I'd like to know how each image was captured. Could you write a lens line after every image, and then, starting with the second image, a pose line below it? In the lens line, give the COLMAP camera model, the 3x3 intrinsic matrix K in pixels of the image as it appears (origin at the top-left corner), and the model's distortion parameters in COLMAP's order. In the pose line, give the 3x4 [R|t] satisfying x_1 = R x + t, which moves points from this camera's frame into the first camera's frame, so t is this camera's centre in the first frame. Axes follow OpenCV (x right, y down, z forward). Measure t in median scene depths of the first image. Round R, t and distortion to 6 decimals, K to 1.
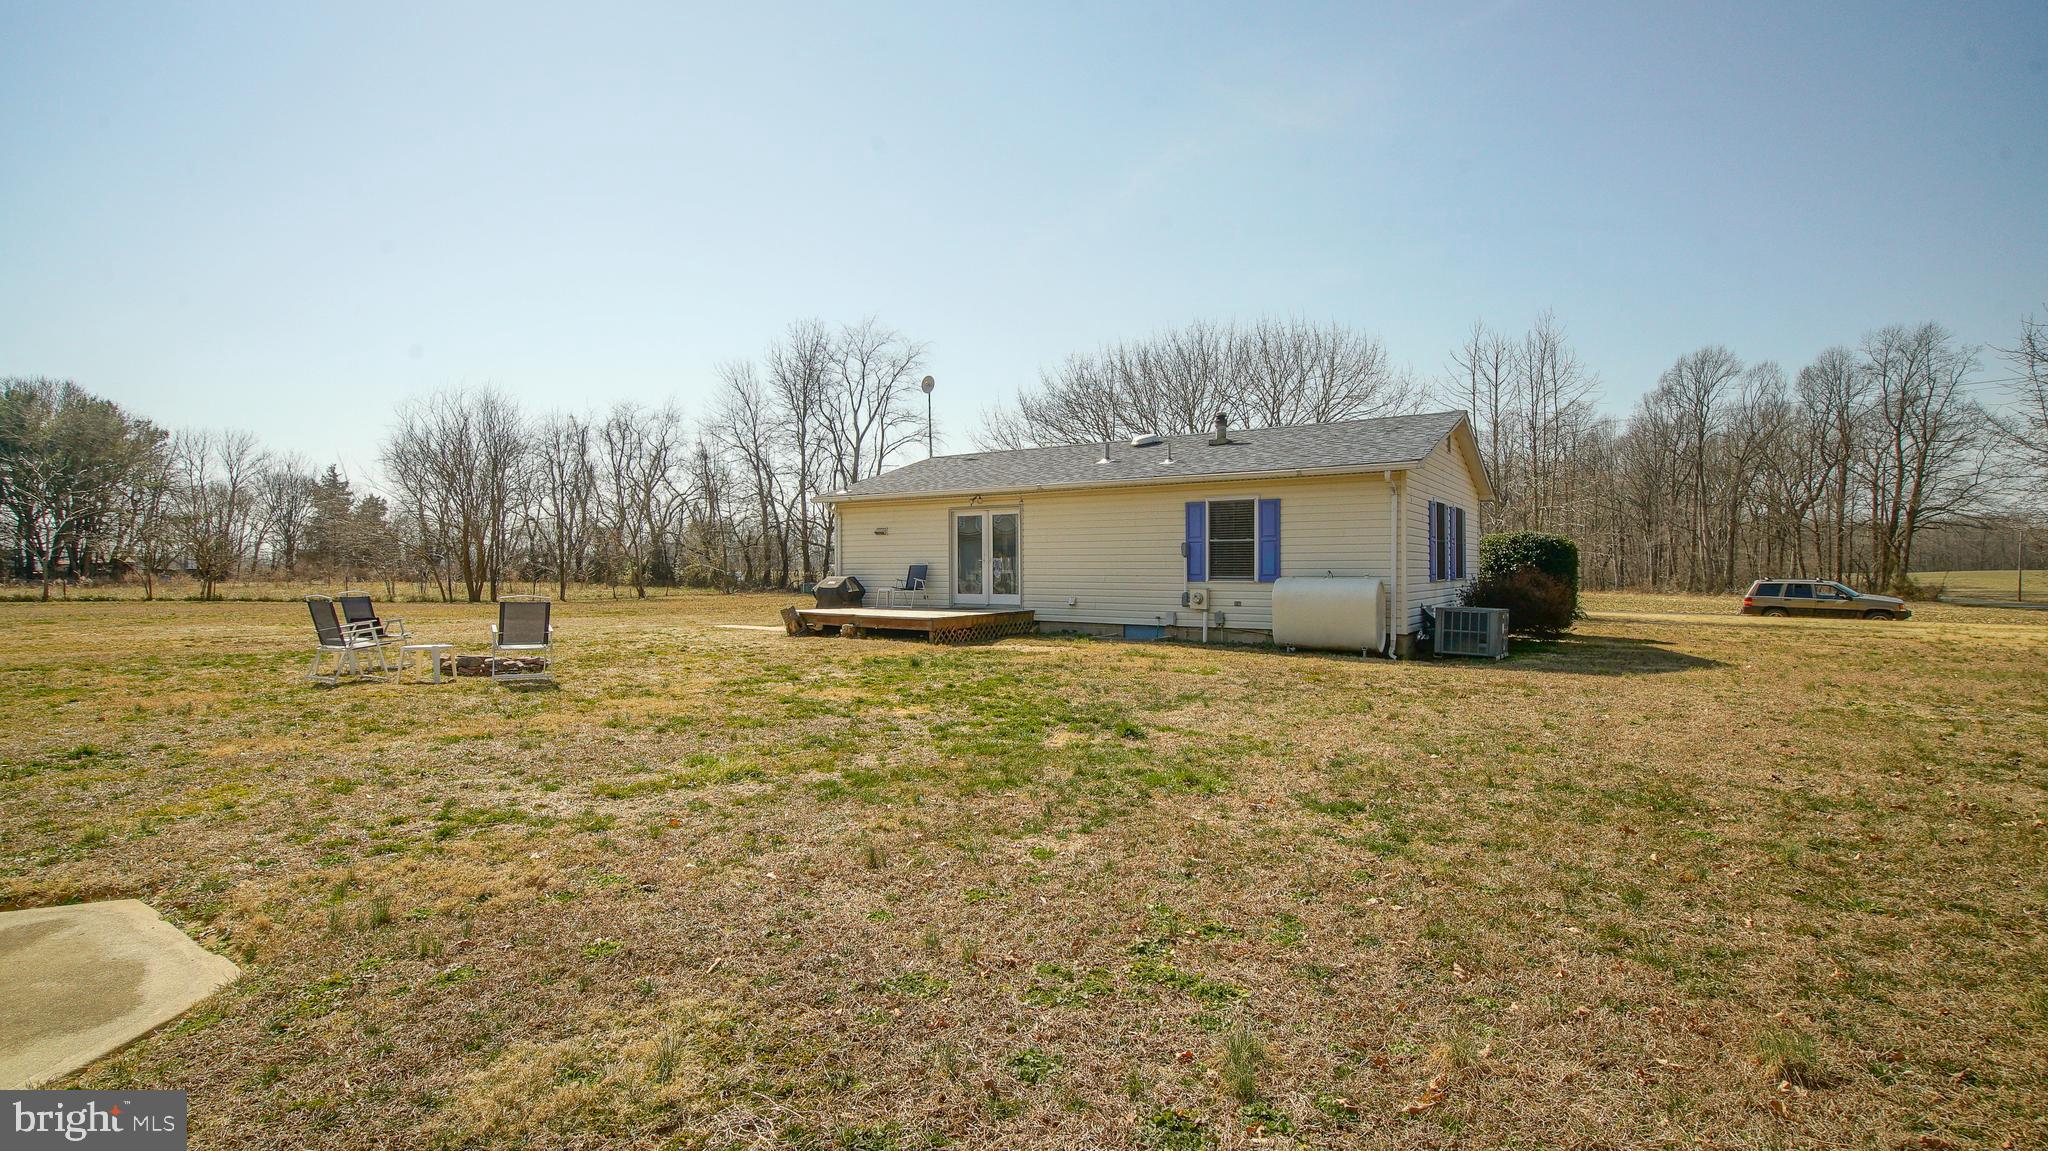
lens RADIAL K [[965.3, 0, 1024.0], [0, 965.3, 575.5], [0, 0, 1]] dist [0.001752, 0.000276]
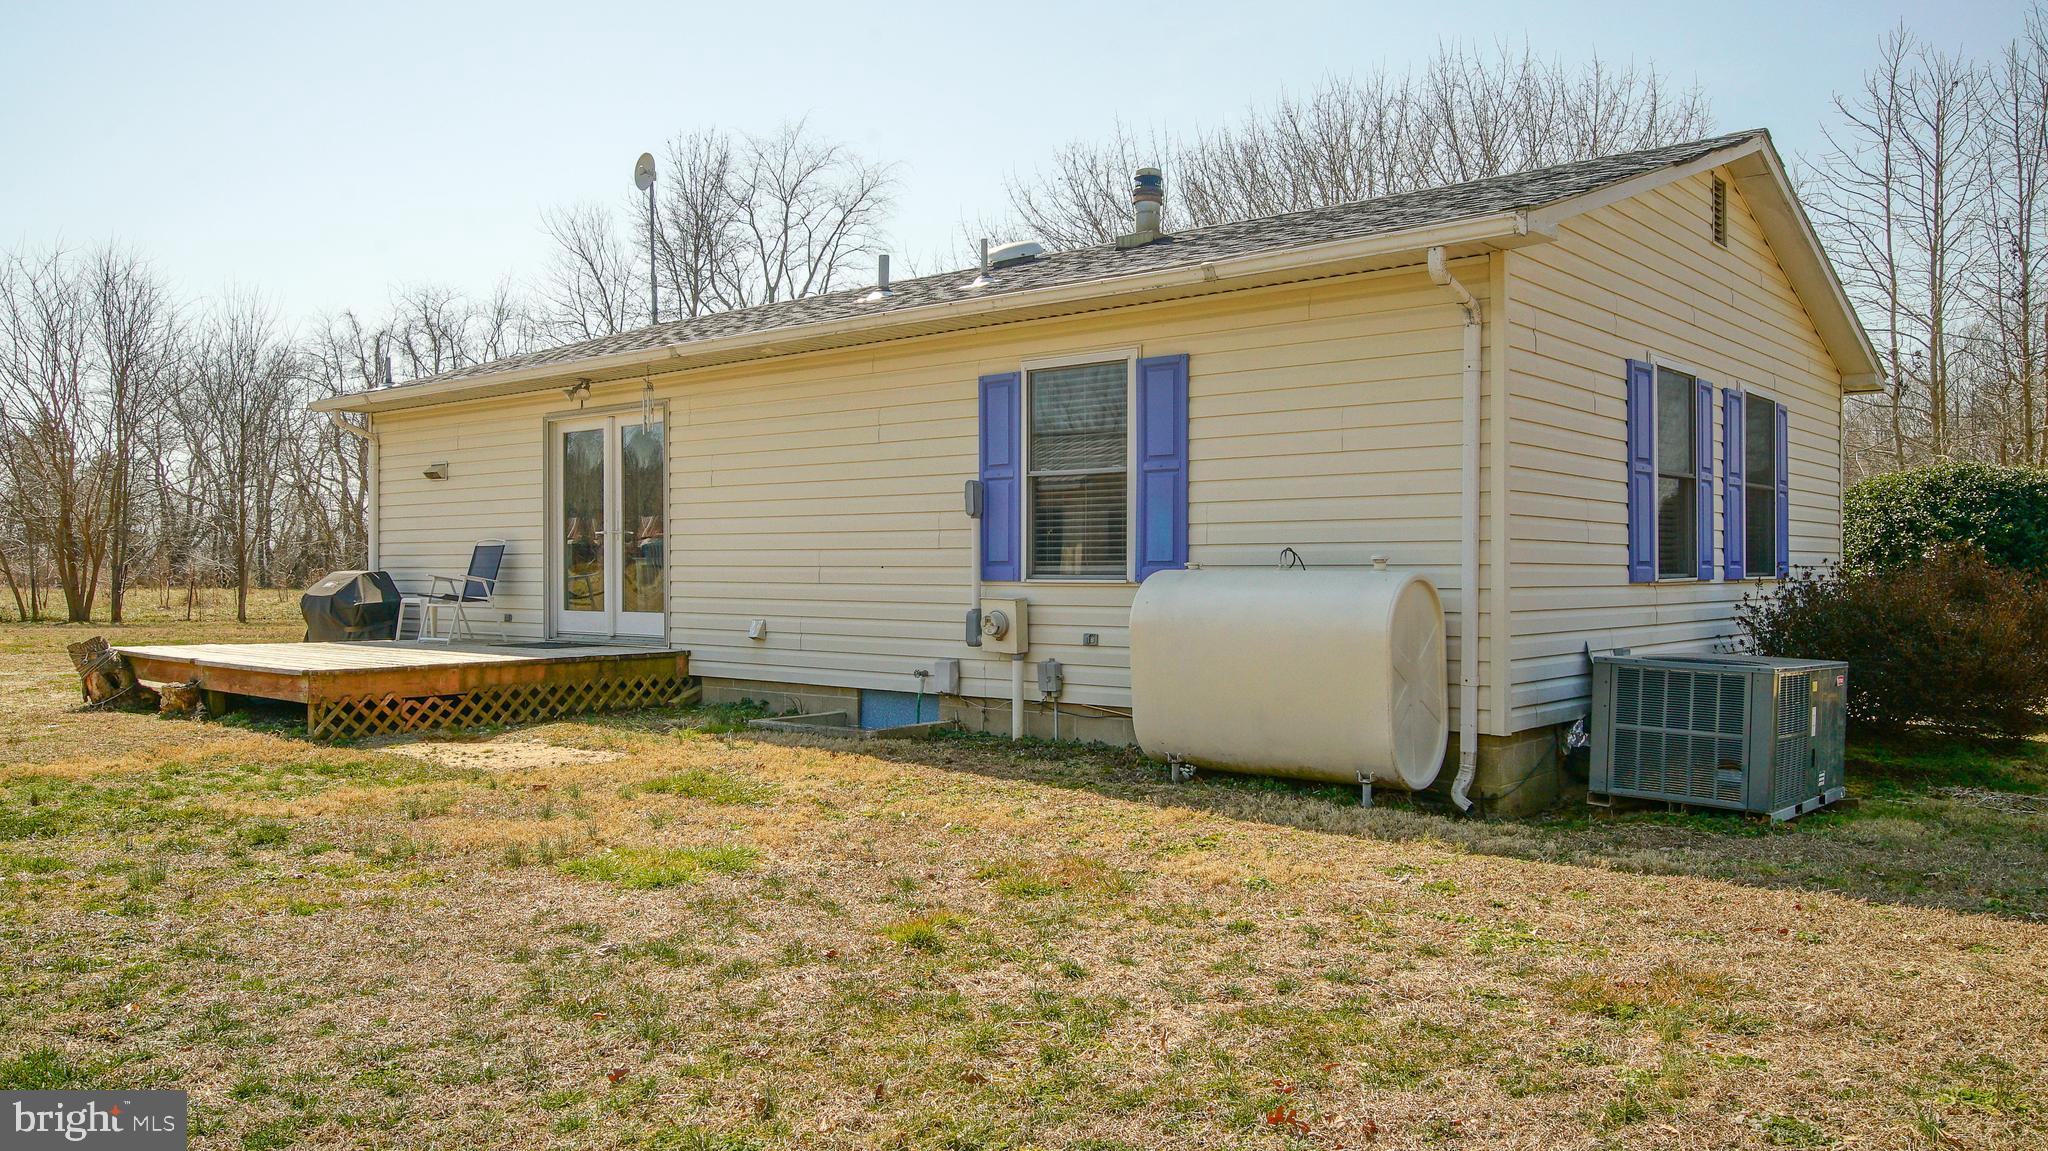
lens RADIAL K [[1558.2, 0, 1008.4], [0, 1558.2, 571.4], [0, 0, 1]] dist [0.011777, -0.000310]
pose [[0.993054, 0.002192, -0.117636, 0.227510], [-0.003079, 0.999968, -0.007355, 0.006254], [0.117616, 0.007666, 0.993030, 0.345448]]
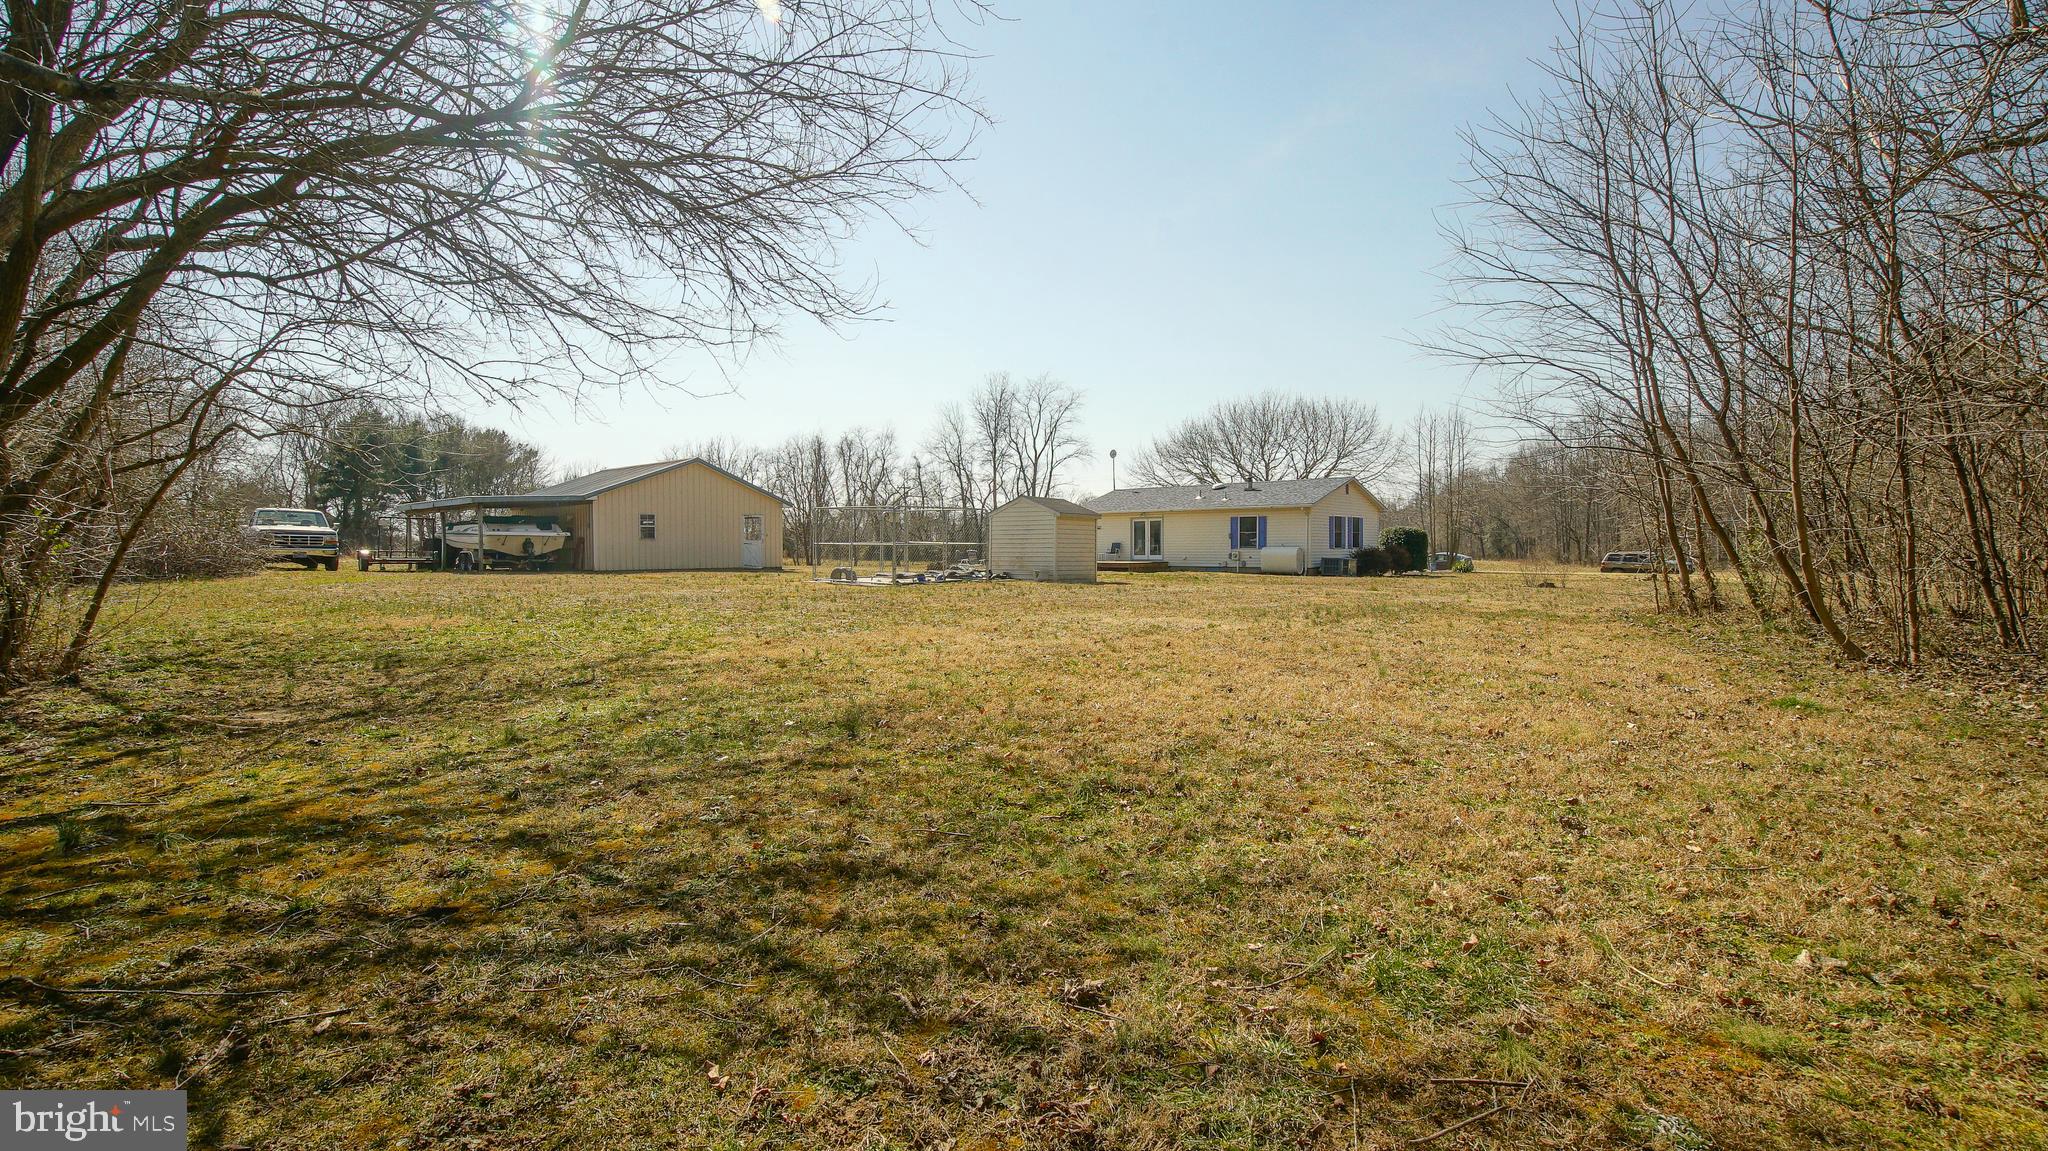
lens RADIAL K [[965.3, 0, 1024.0], [0, 965.3, 575.5], [0, 0, 1]] dist [0.001752, 0.000276]
pose [[0.992965, 0.002538, -0.118384, -0.060294], [-0.000249, 0.999813, 0.019346, 0.024514], [0.118411, -0.019181, 0.992779, -1.385150]]
